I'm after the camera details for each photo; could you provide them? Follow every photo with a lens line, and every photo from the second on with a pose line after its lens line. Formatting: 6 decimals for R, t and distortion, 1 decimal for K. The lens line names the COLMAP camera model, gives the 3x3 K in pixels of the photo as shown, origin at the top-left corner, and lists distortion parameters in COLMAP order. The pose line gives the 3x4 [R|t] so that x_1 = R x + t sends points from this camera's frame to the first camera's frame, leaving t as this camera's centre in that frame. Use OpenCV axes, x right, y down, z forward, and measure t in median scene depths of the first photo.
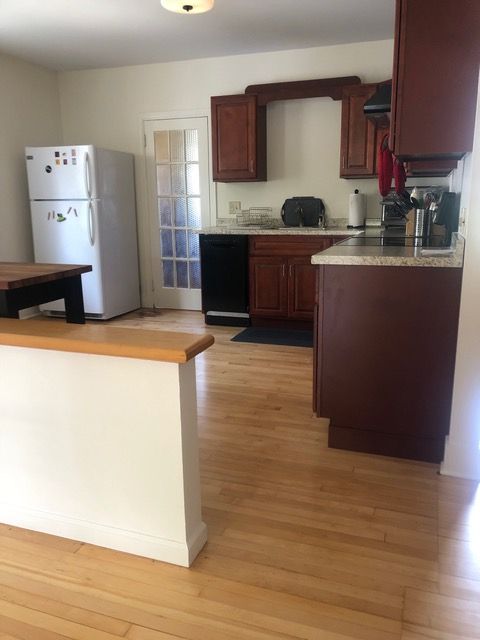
lens RADIAL K [[529.0, 0, 240.6], [0, 529.0, 323.2], [0, 0, 1]] dist [0.006393, -0.027531]
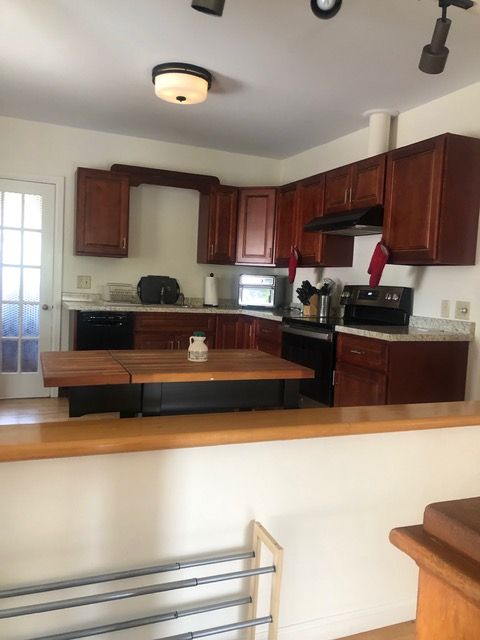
lens RADIAL K [[529.0, 0, 245.5], [0, 529.0, 317.1], [0, 0, 1]] dist [0.006393, -0.027531]
pose [[0.732594, 0.002415, 0.680661, -0.471526], [0.094876, 0.989870, -0.105626, -0.033489], [-0.674021, 0.141959, 0.724944, 0.147839]]
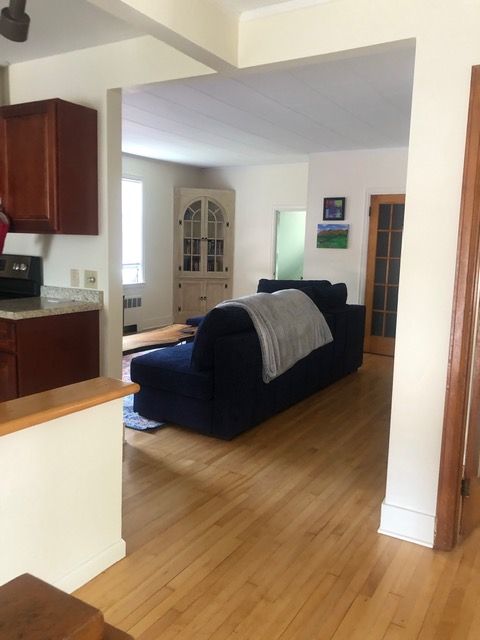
lens RADIAL K [[529.0, 0, 240.7], [0, 529.0, 319.5], [0, 0, 1]] dist [0.006393, -0.027531]
pose [[0.192723, -0.114038, 0.974604, -0.440769], [0.188002, 0.979115, 0.077390, -0.056570], [-0.963075, 0.168312, 0.210137, 0.122654]]
